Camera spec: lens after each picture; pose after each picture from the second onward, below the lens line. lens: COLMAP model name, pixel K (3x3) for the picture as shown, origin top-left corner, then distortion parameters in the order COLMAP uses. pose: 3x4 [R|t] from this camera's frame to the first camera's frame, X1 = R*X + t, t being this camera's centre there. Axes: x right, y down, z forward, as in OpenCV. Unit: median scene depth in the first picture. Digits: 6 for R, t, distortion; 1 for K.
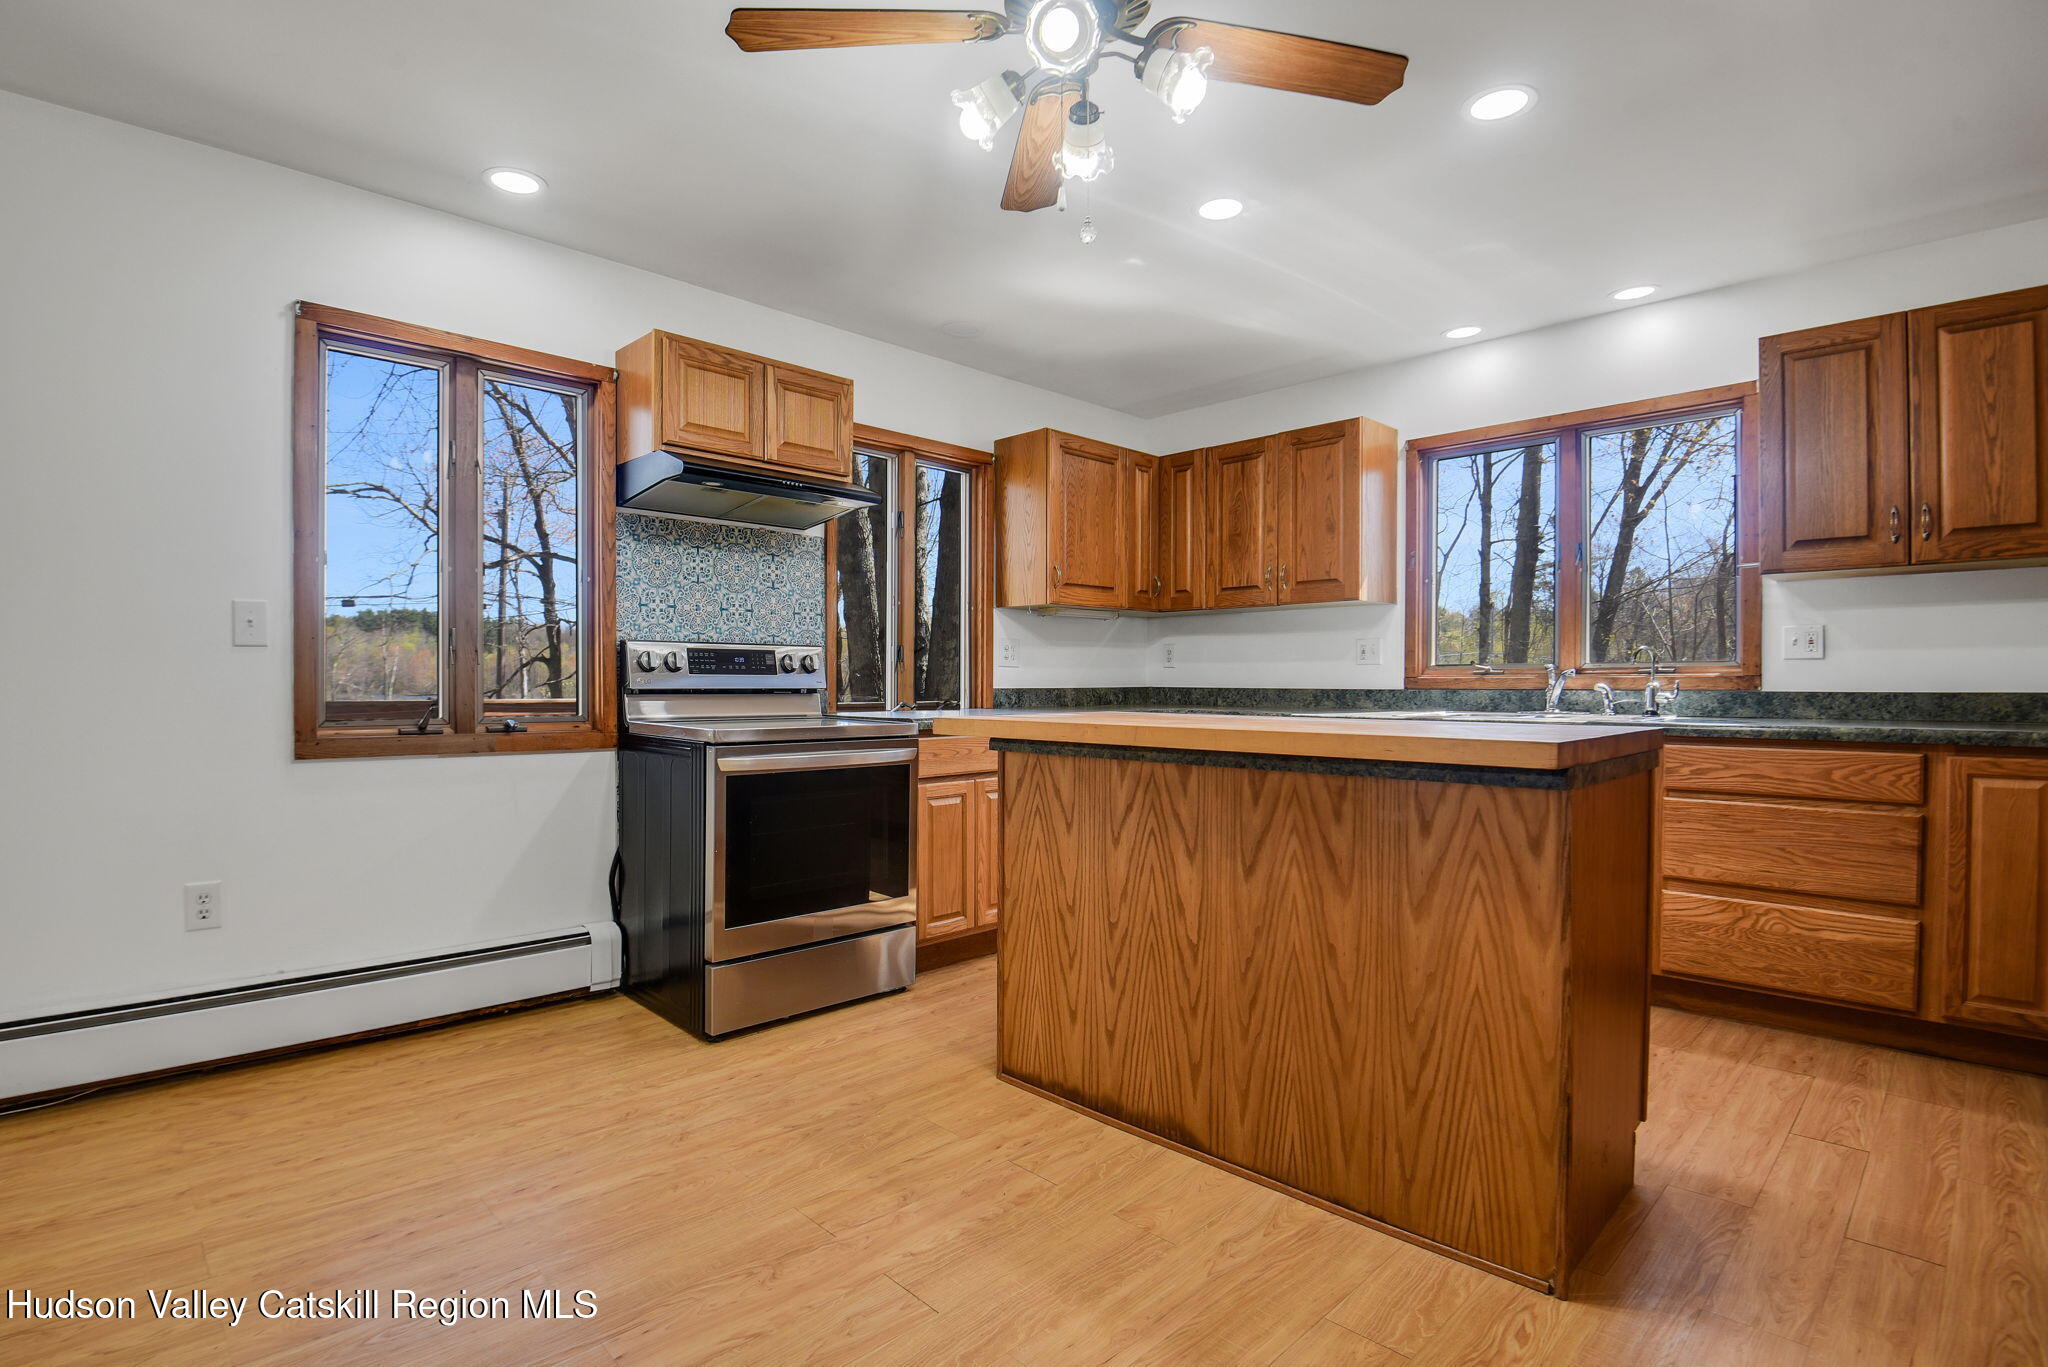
lens RADIAL K [[970.0, 0, 982.3], [0, 970.0, 685.9], [0, 0, 1]] dist [0.017896, -0.026971]
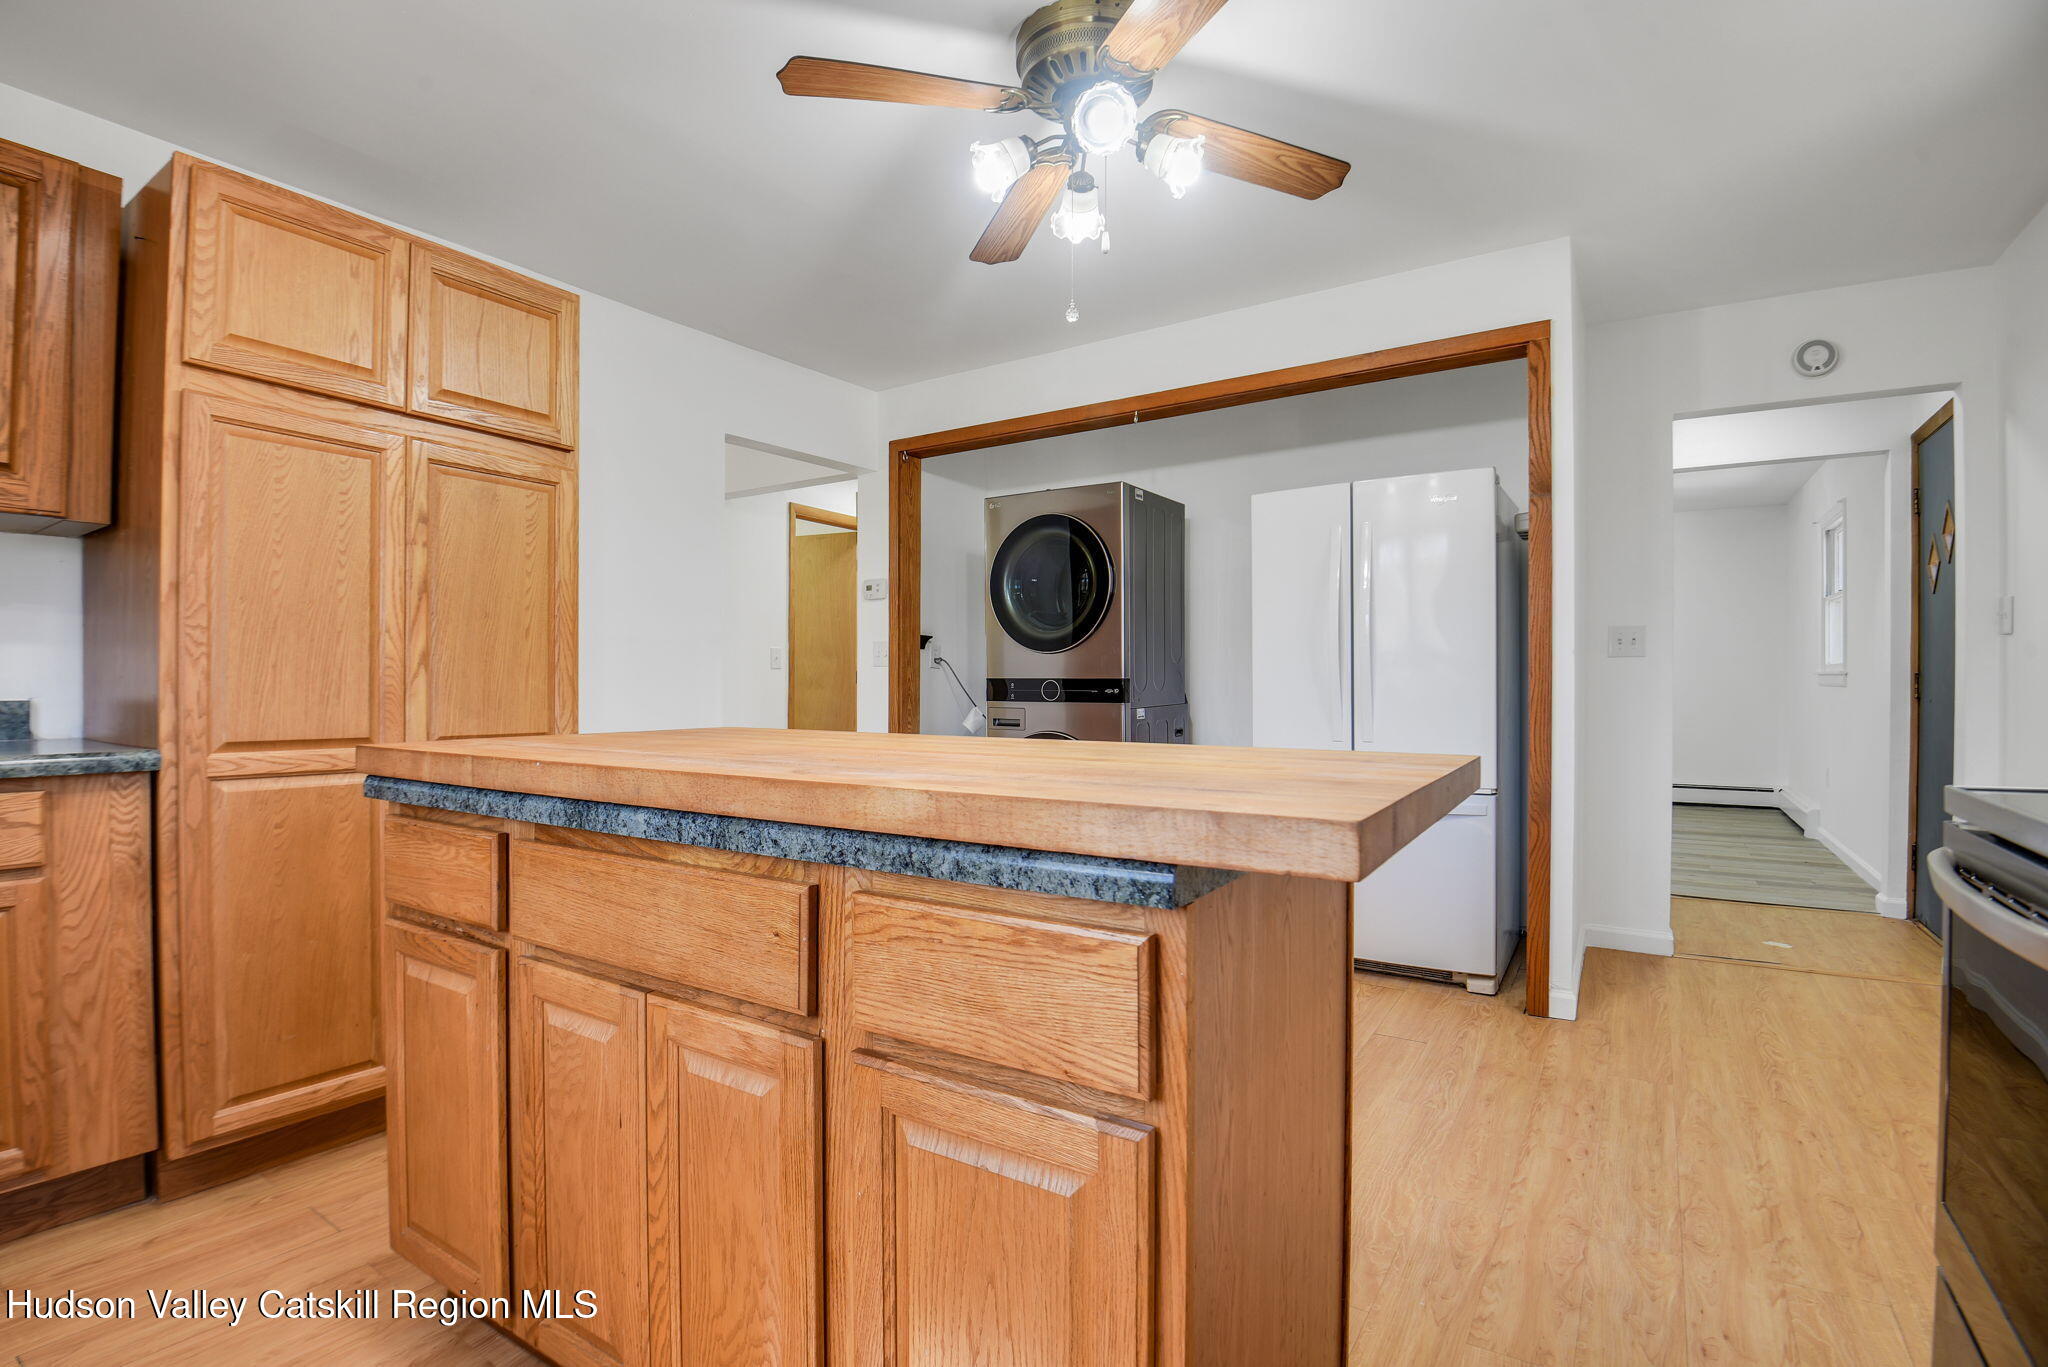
lens RADIAL K [[970.0, 0, 982.3], [0, 970.0, 685.9], [0, 0, 1]] dist [0.017896, -0.026971]
pose [[-0.978912, -0.004416, -0.204234, 0.384887], [-0.003747, 0.999986, -0.003664, 0.002979], [0.204248, -0.002821, -0.978915, 1.799751]]
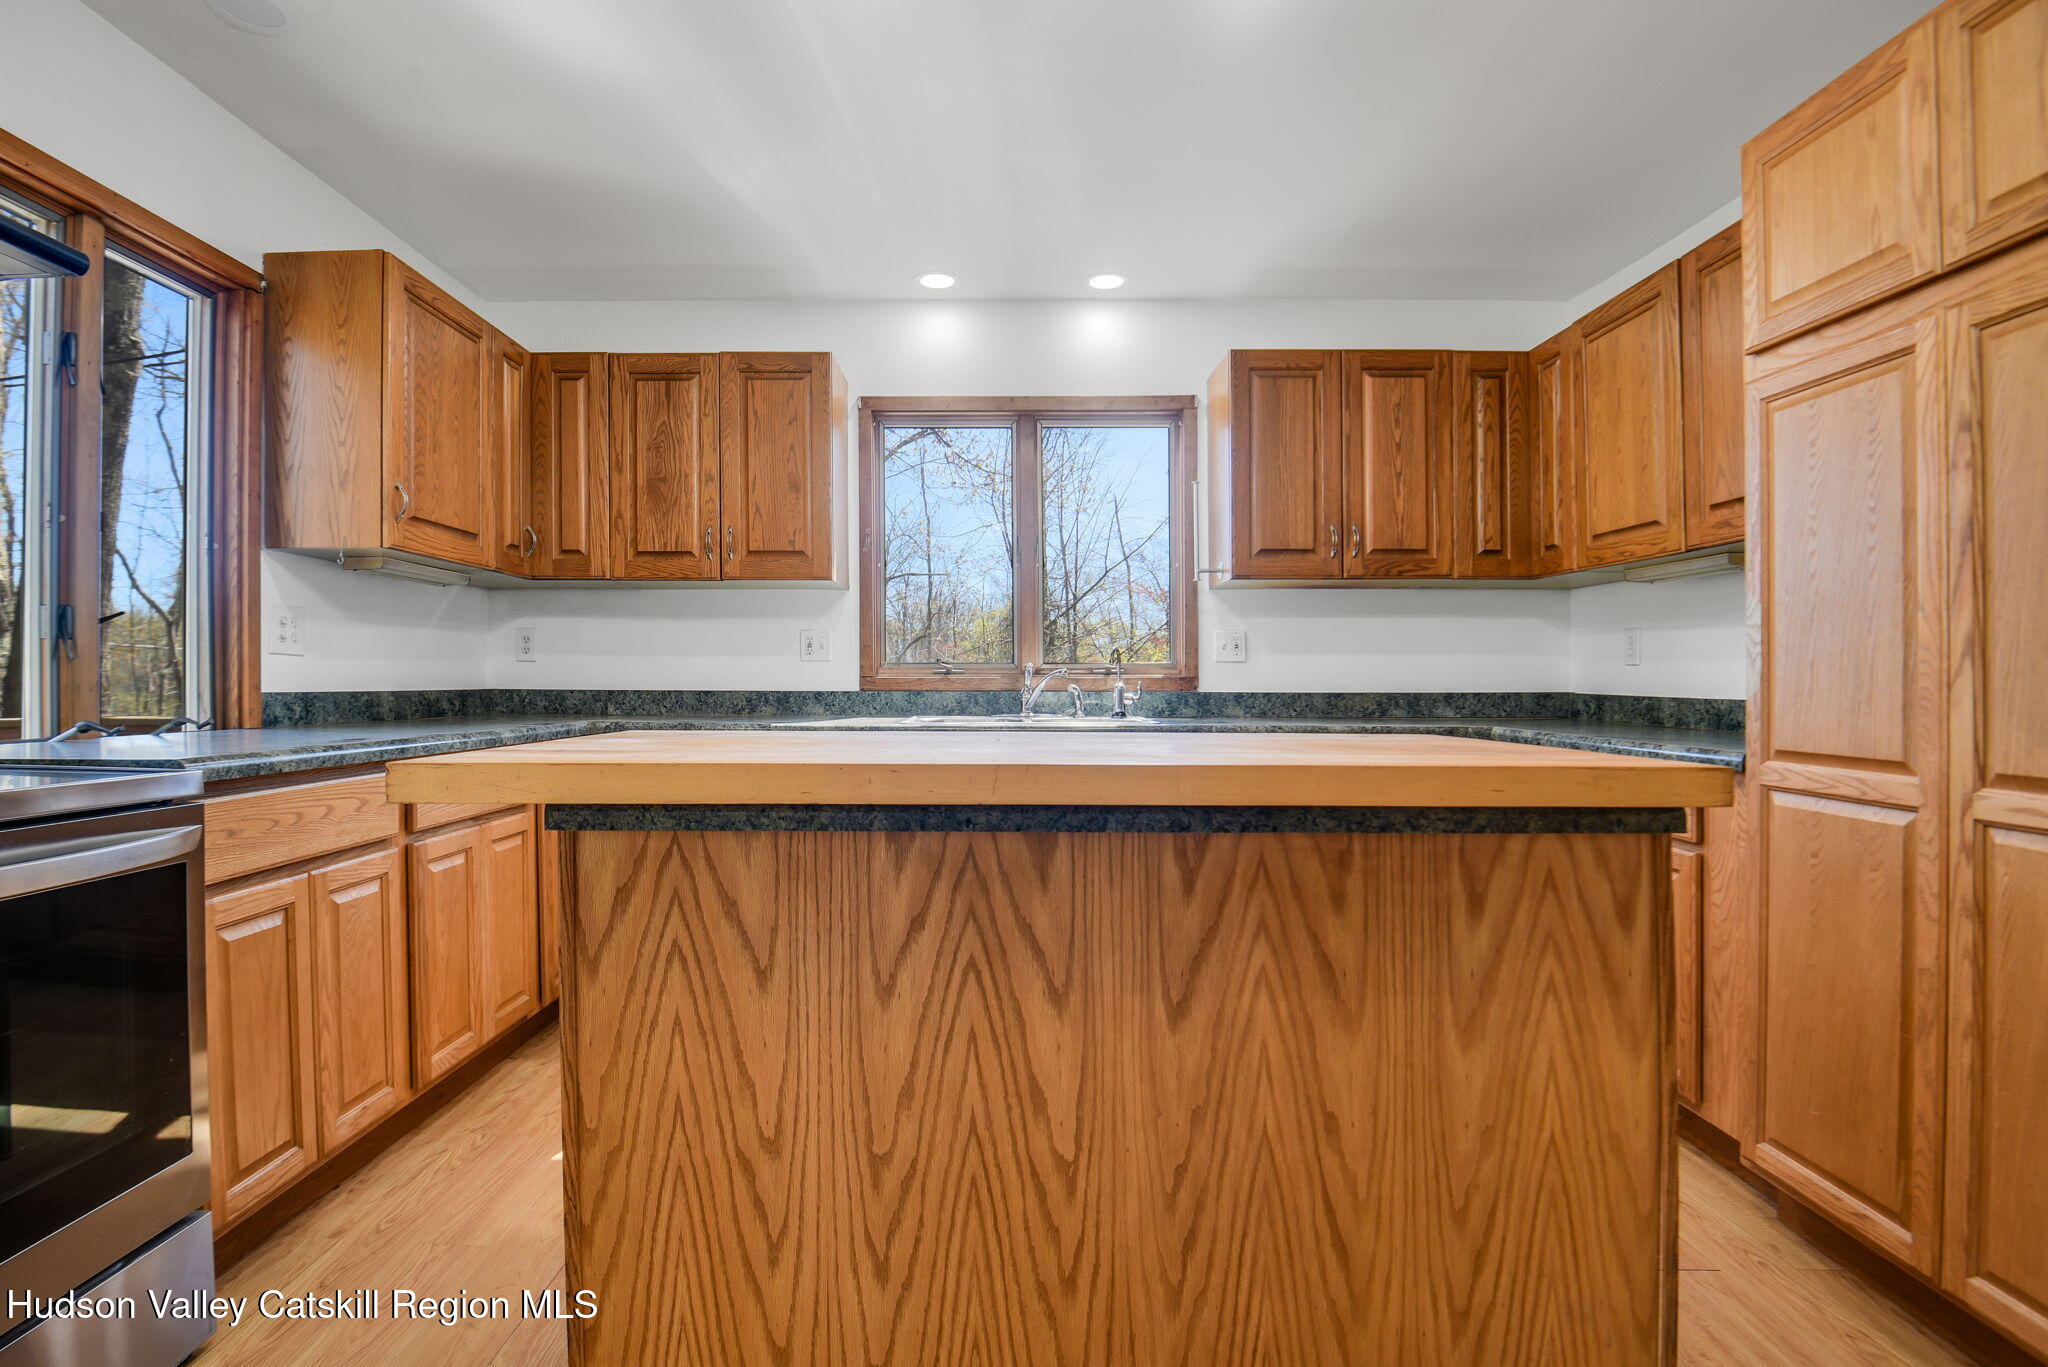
lens RADIAL K [[1018.2, 0, 1022.6], [0, 1018.2, 696.0], [0, 0, 1]] dist [0.019305, -0.038356]
pose [[0.709652, -0.006489, 0.704522, -0.191334], [0.000689, 0.999964, 0.008516, 0.000519], [-0.704552, -0.005557, 0.709631, 0.587102]]
